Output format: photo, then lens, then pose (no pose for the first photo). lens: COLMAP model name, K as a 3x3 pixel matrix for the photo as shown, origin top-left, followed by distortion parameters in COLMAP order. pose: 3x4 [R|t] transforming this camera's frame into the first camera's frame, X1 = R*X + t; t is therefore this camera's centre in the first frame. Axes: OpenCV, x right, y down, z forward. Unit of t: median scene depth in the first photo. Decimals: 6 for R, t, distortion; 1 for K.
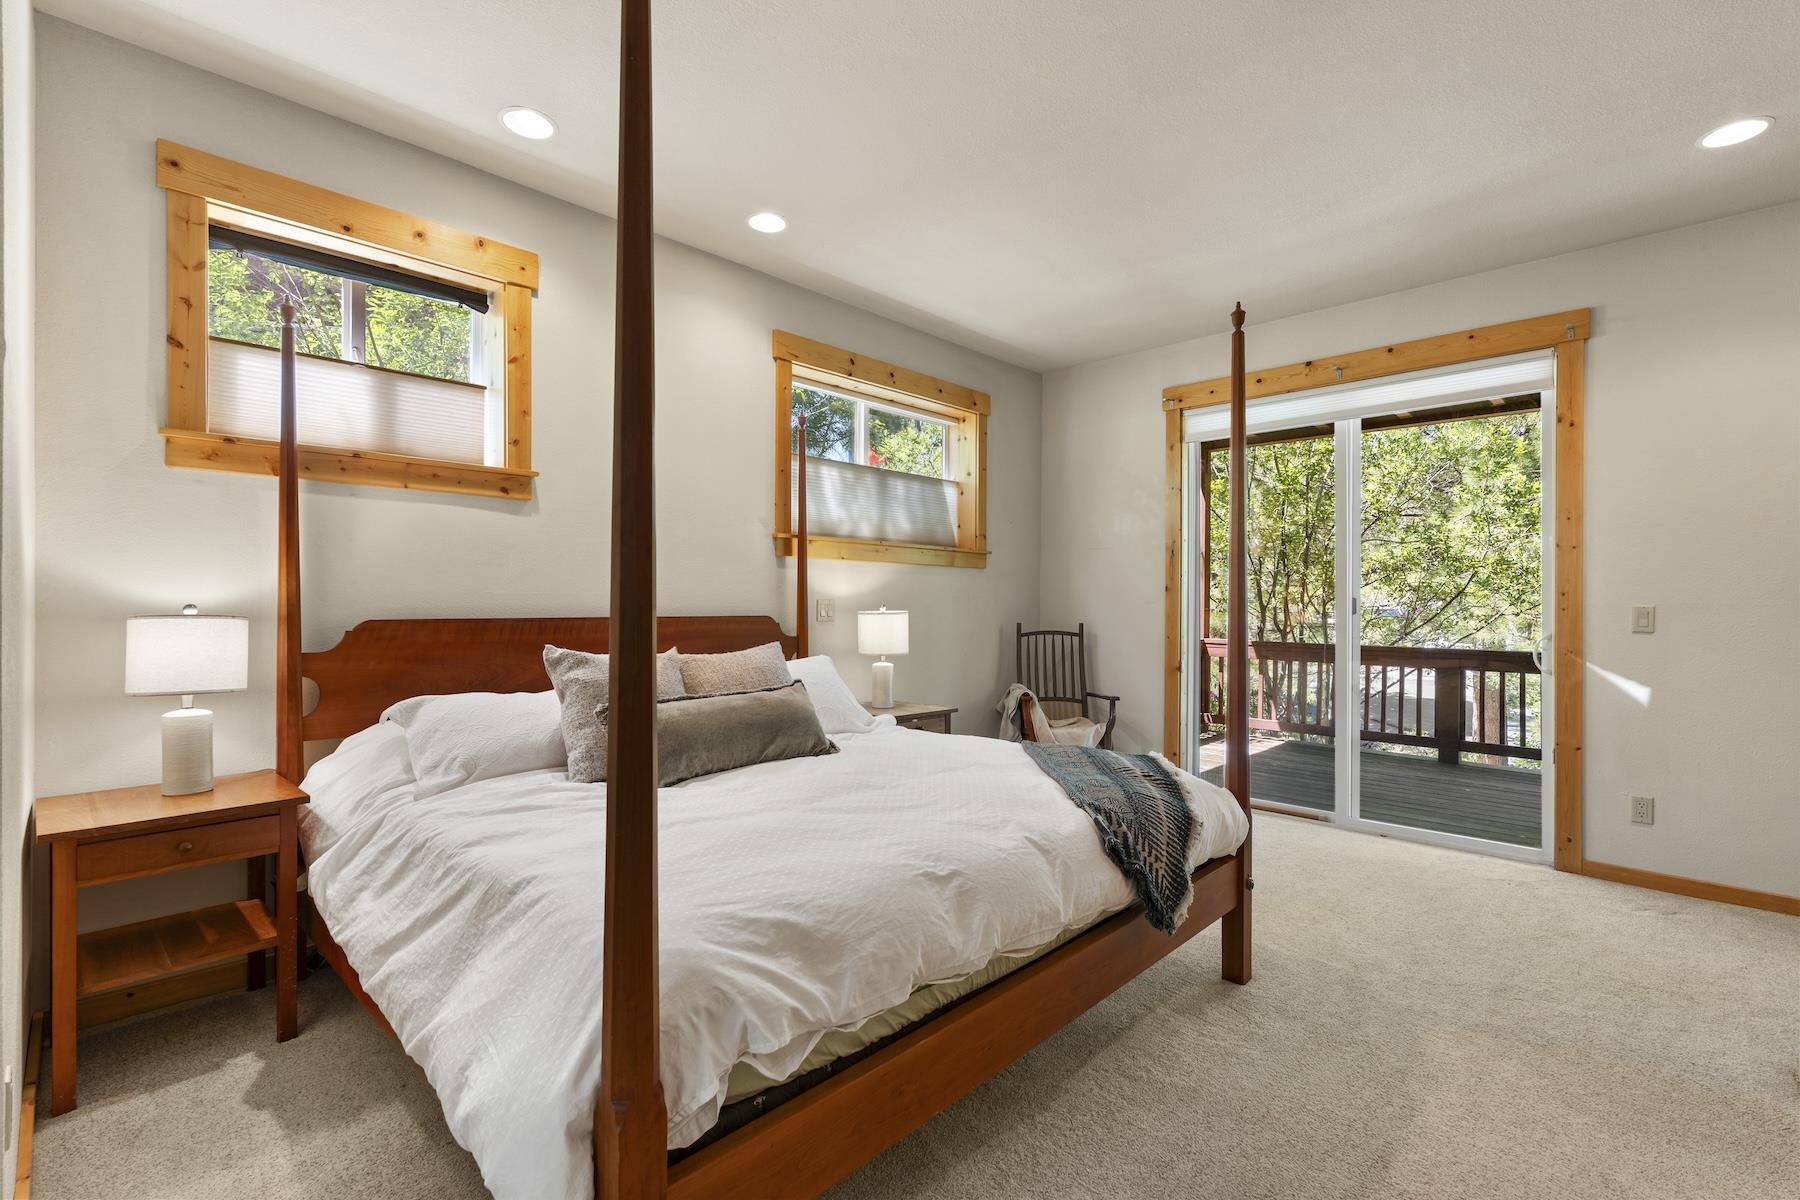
lens RADIAL K [[803.4, 0, 899.0], [0, 803.4, 598.0], [0, 0, 1]] dist [0.000250, 0.000082]
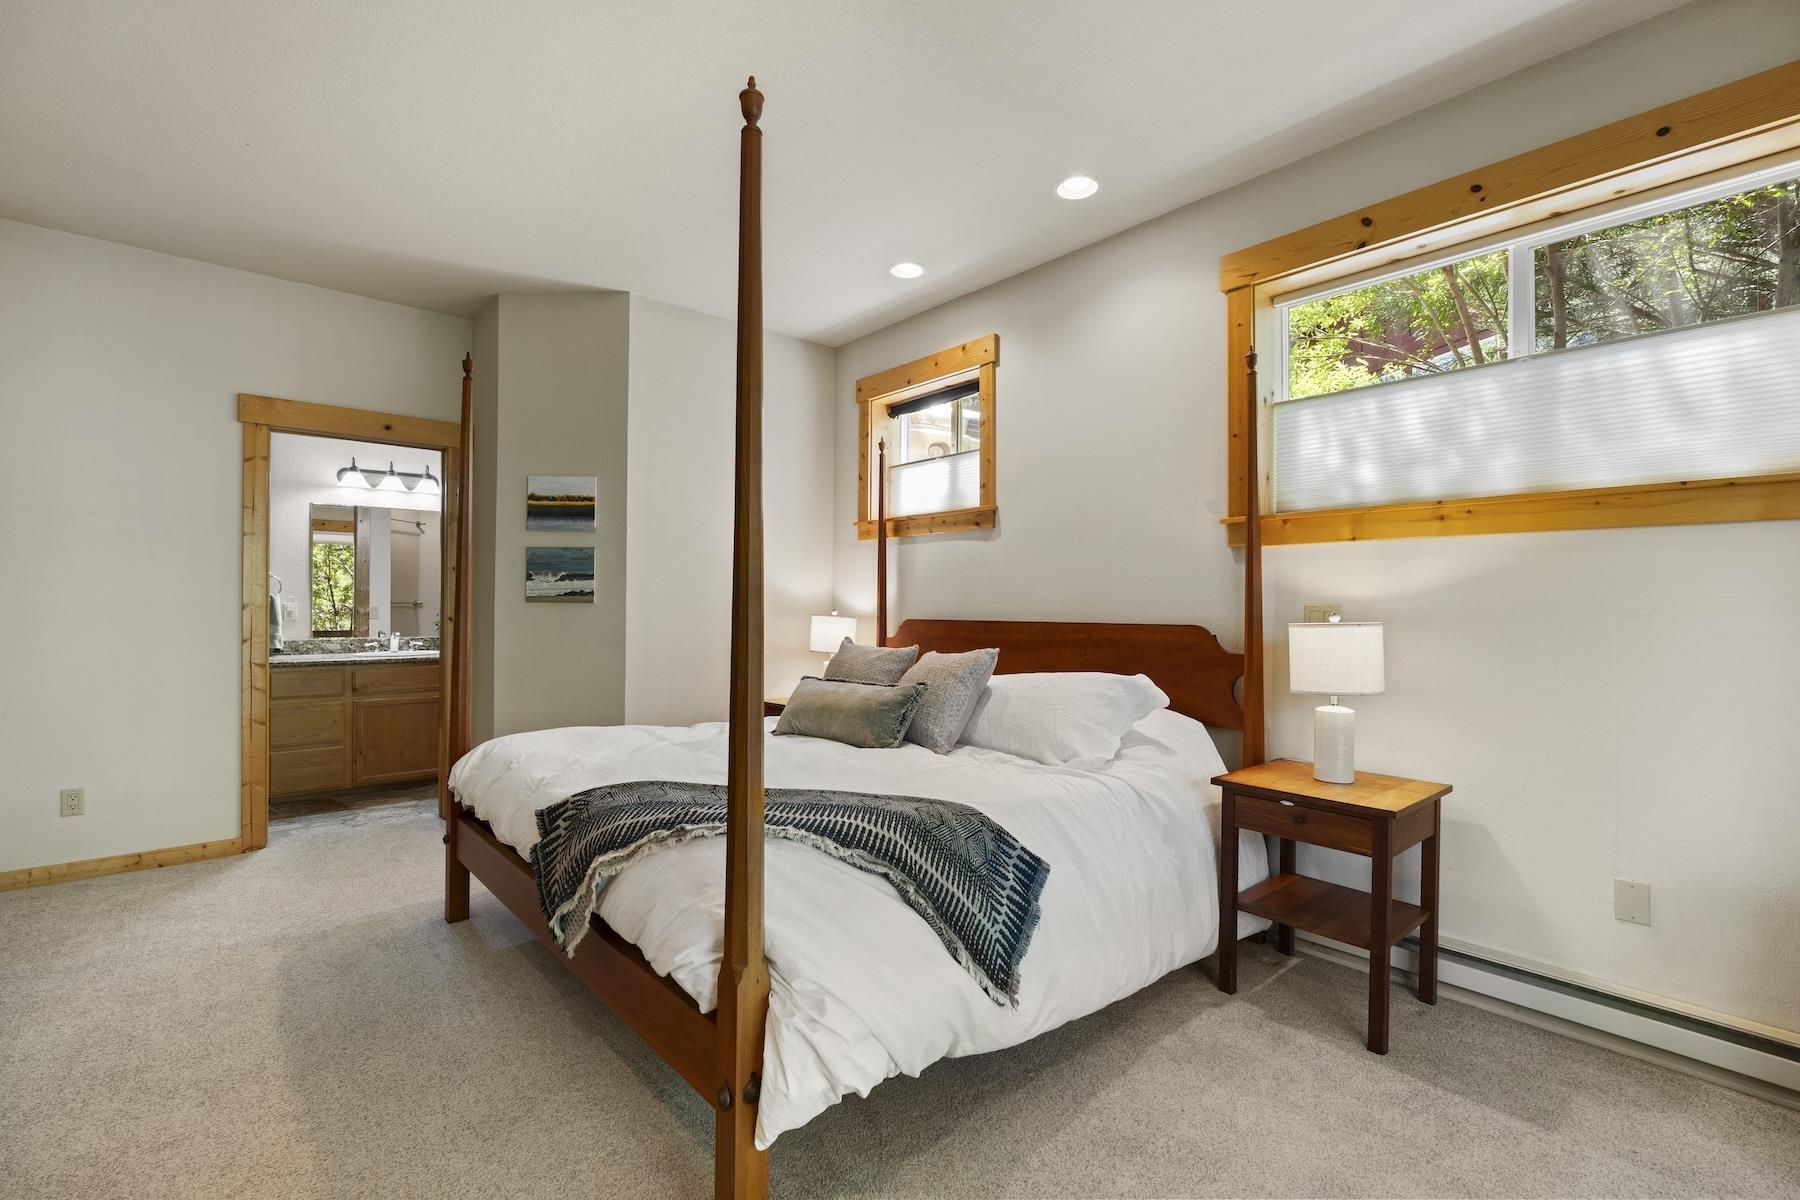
lens RADIAL K [[803.4, 0, 899.1], [0, 803.4, 611.0], [0, 0, 1]] dist [0.000250, 0.000082]
pose [[-0.074675, -0.011277, -0.997144, 0.816110], [-0.006314, 0.999921, -0.010835, 0.022910], [0.997188, 0.005487, -0.074740, 0.953796]]
